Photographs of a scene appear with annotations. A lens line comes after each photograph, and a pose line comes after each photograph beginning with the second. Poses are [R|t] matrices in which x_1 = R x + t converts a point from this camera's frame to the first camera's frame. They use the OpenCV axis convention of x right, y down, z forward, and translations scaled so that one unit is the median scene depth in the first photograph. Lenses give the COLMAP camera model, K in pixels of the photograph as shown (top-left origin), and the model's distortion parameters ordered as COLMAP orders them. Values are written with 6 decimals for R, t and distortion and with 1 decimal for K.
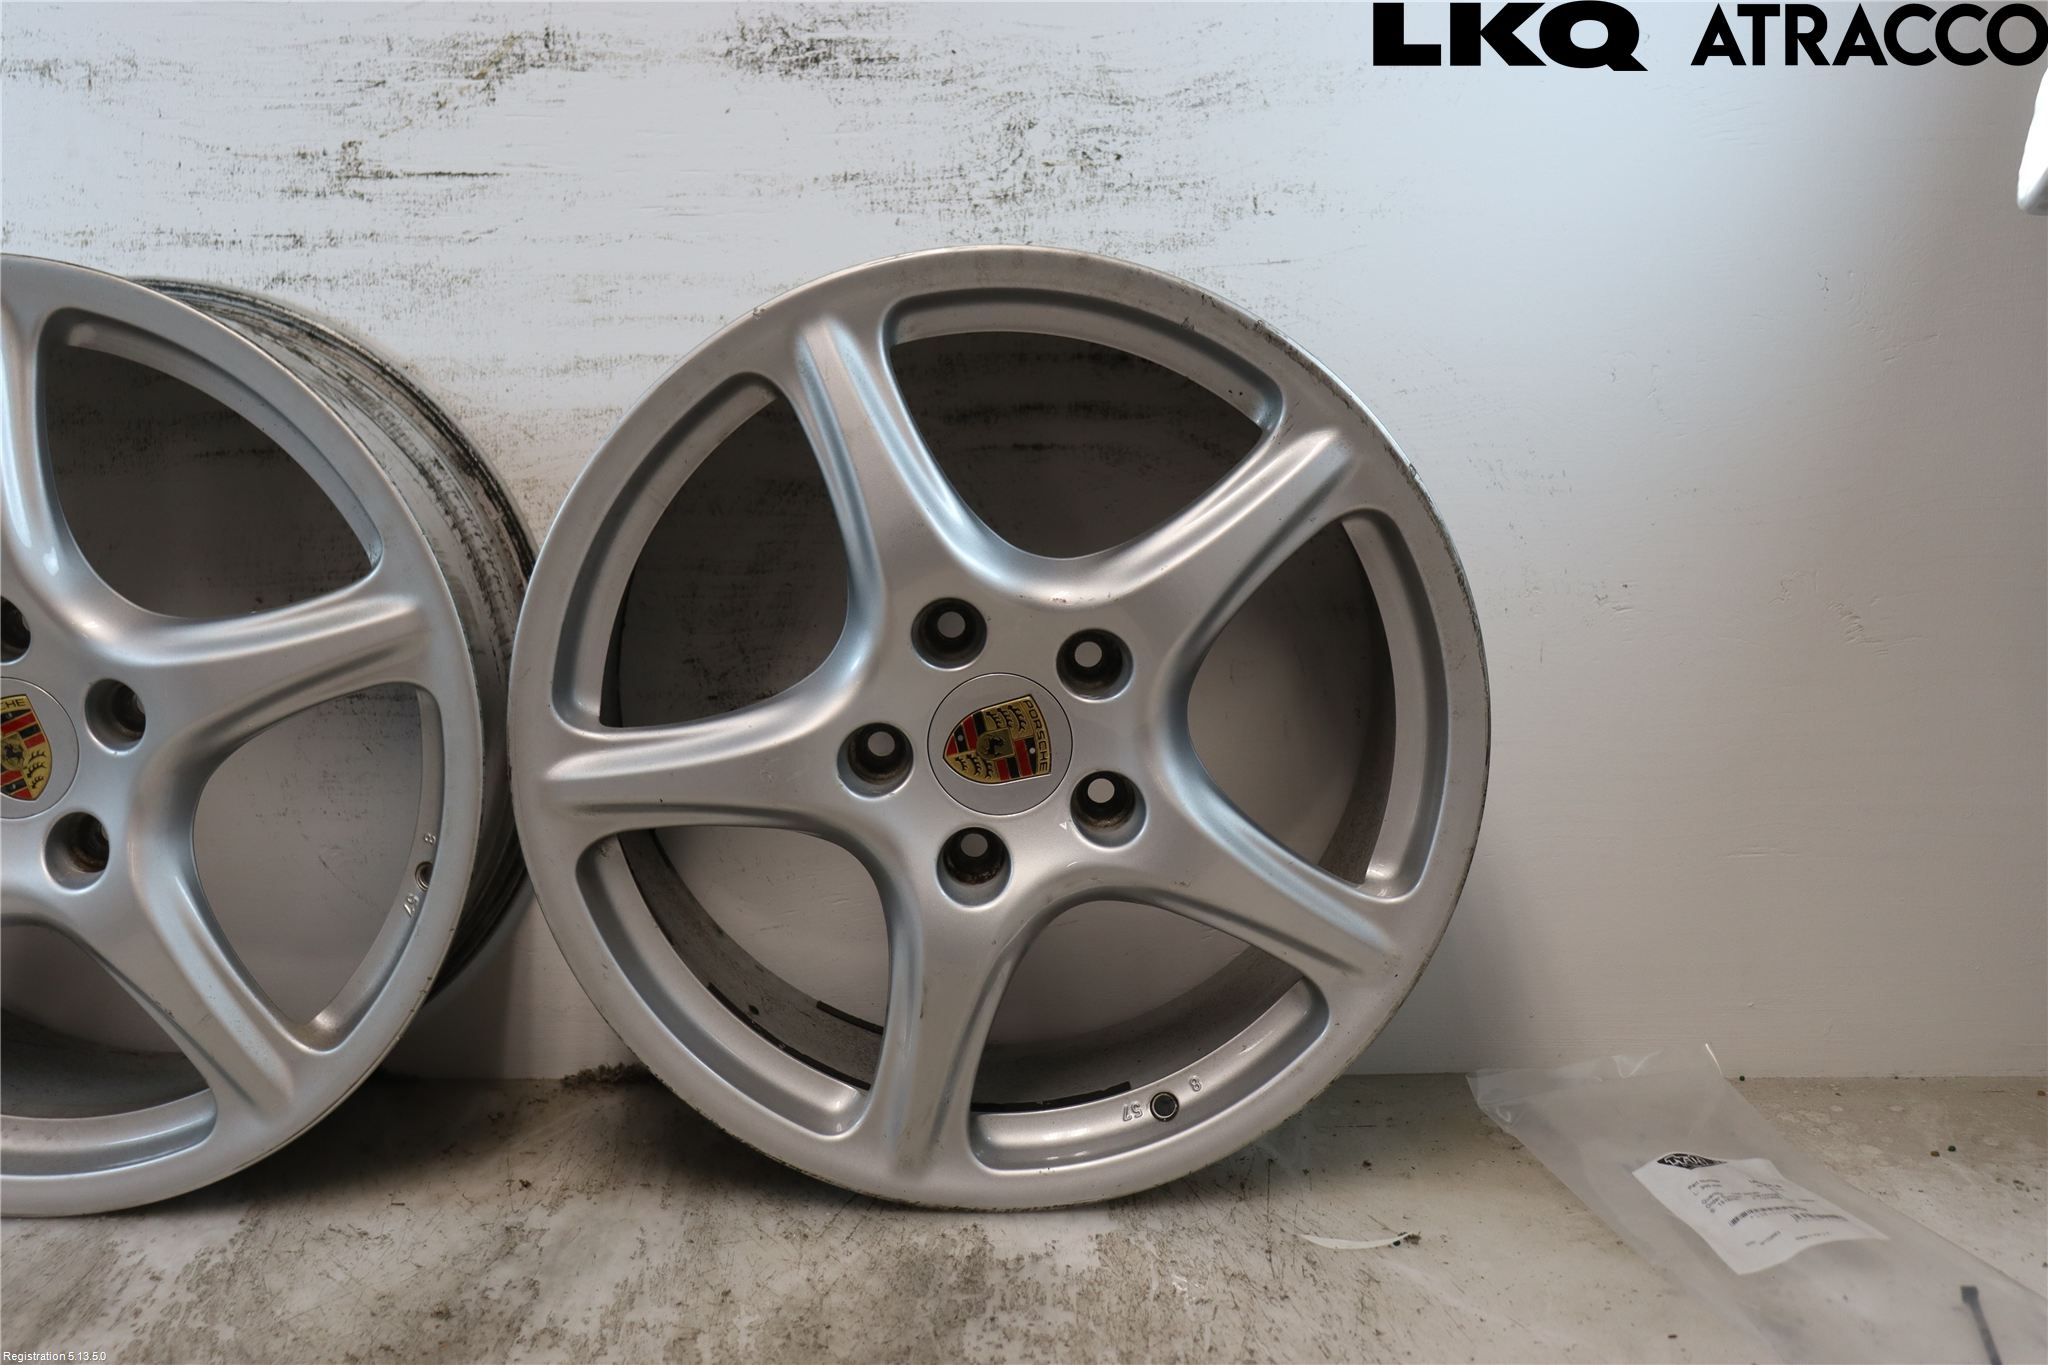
lens RADIAL K [[2038.3, 0, 1016.1], [0, 2038.3, 686.1], [0, 0, 1]] dist [-0.125424, 0.180324]
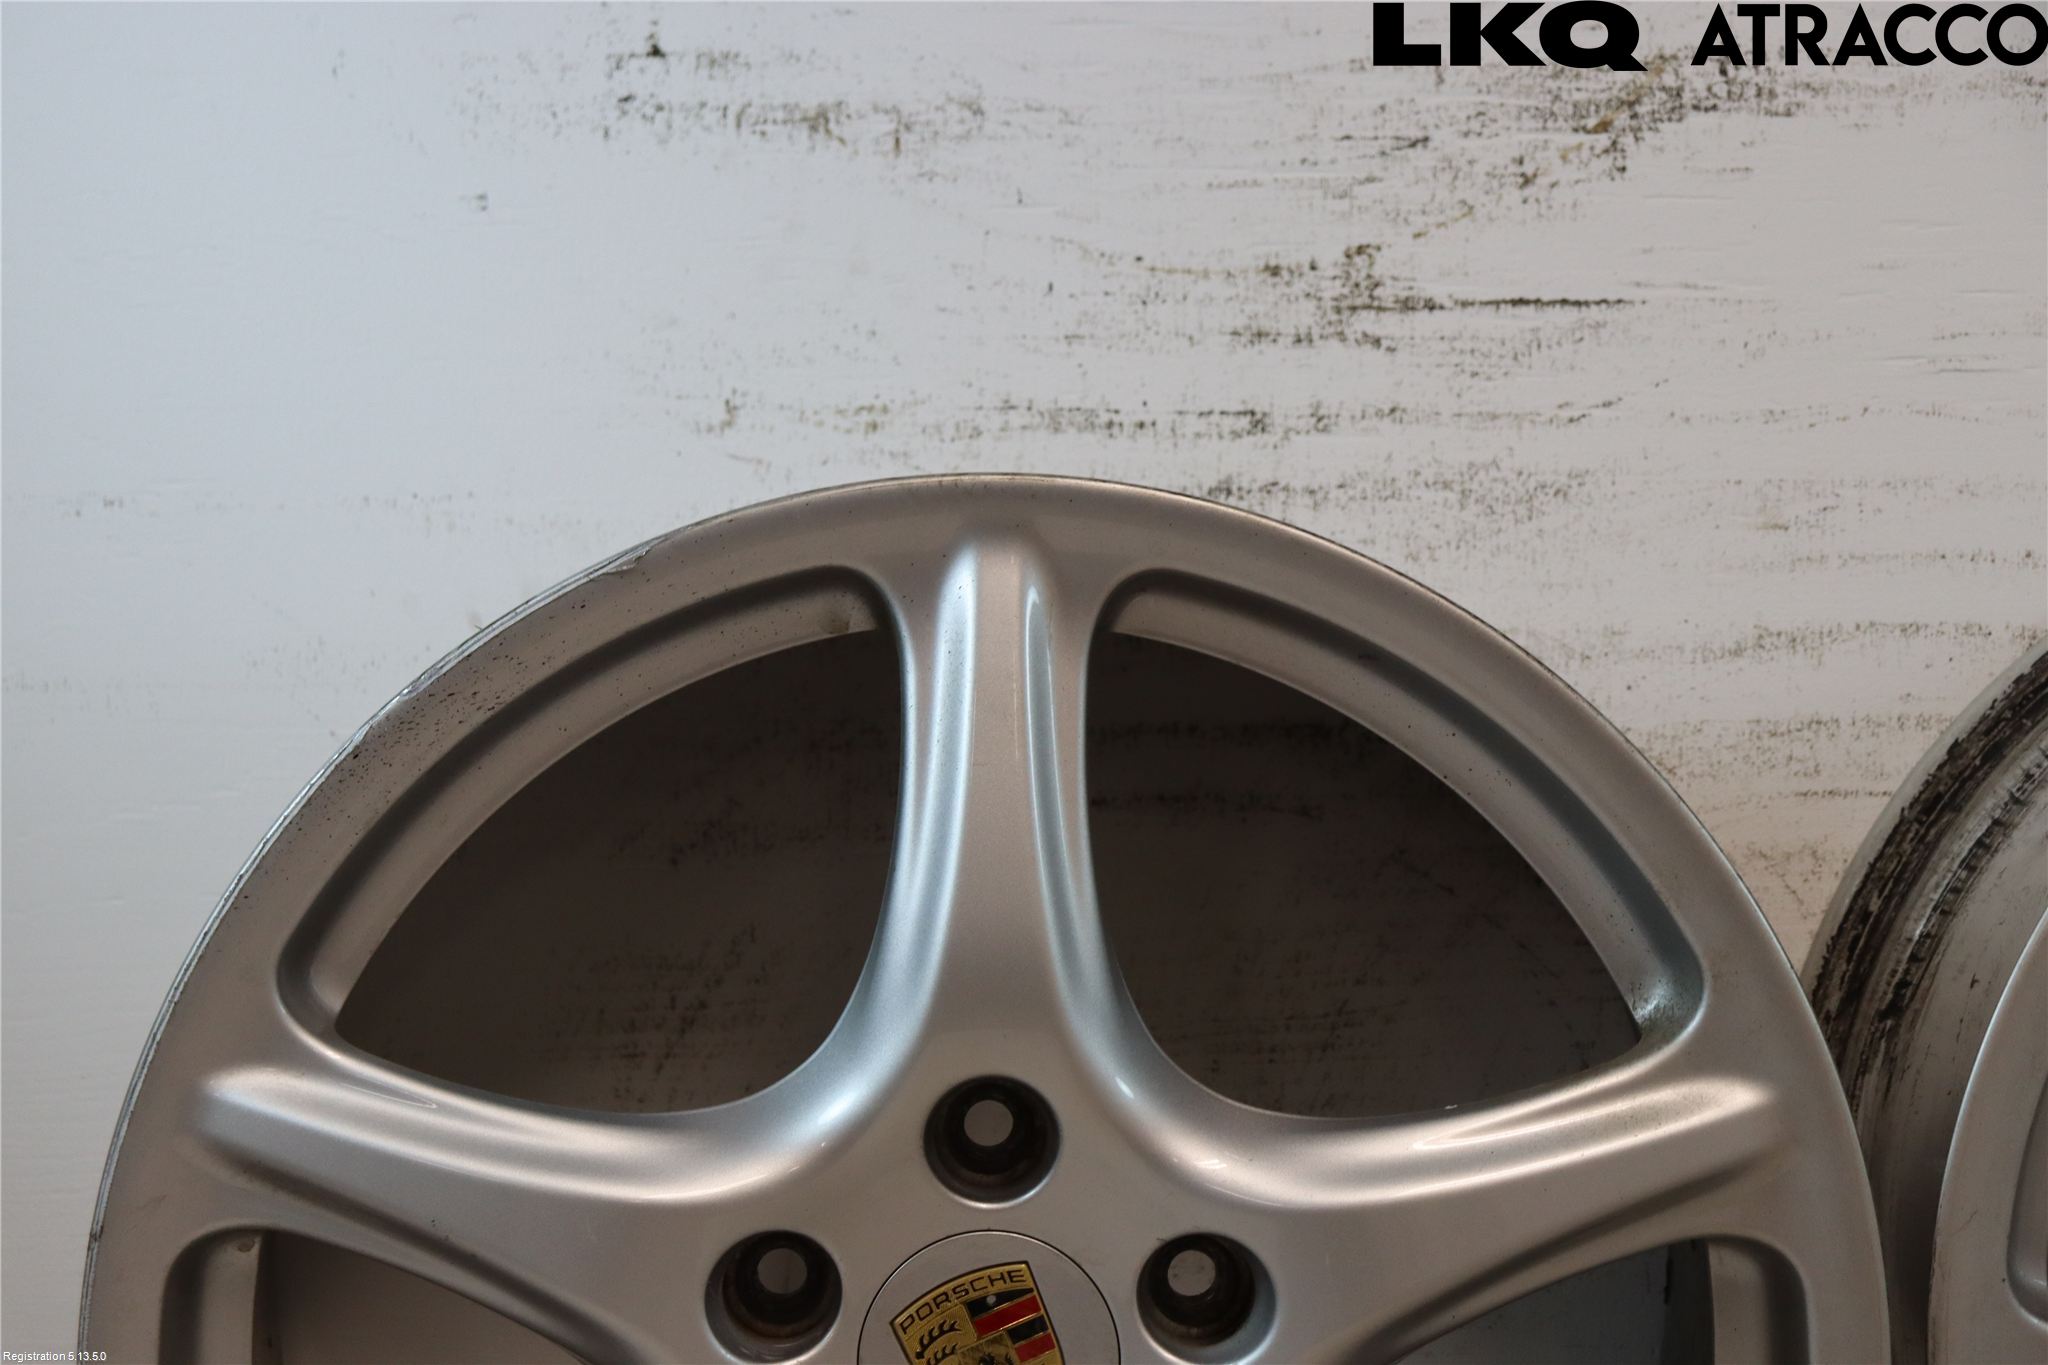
lens RADIAL K [[4100.7, 0, 1010.1], [0, 4100.7, 687.0], [0, 0, 1]] dist [0.246406, 0.340223]
pose [[0.999949, -0.009401, 0.003744, -0.473439], [0.009758, 0.993789, -0.110854, -0.025556], [-0.002678, 0.110885, 0.993830, -0.136563]]
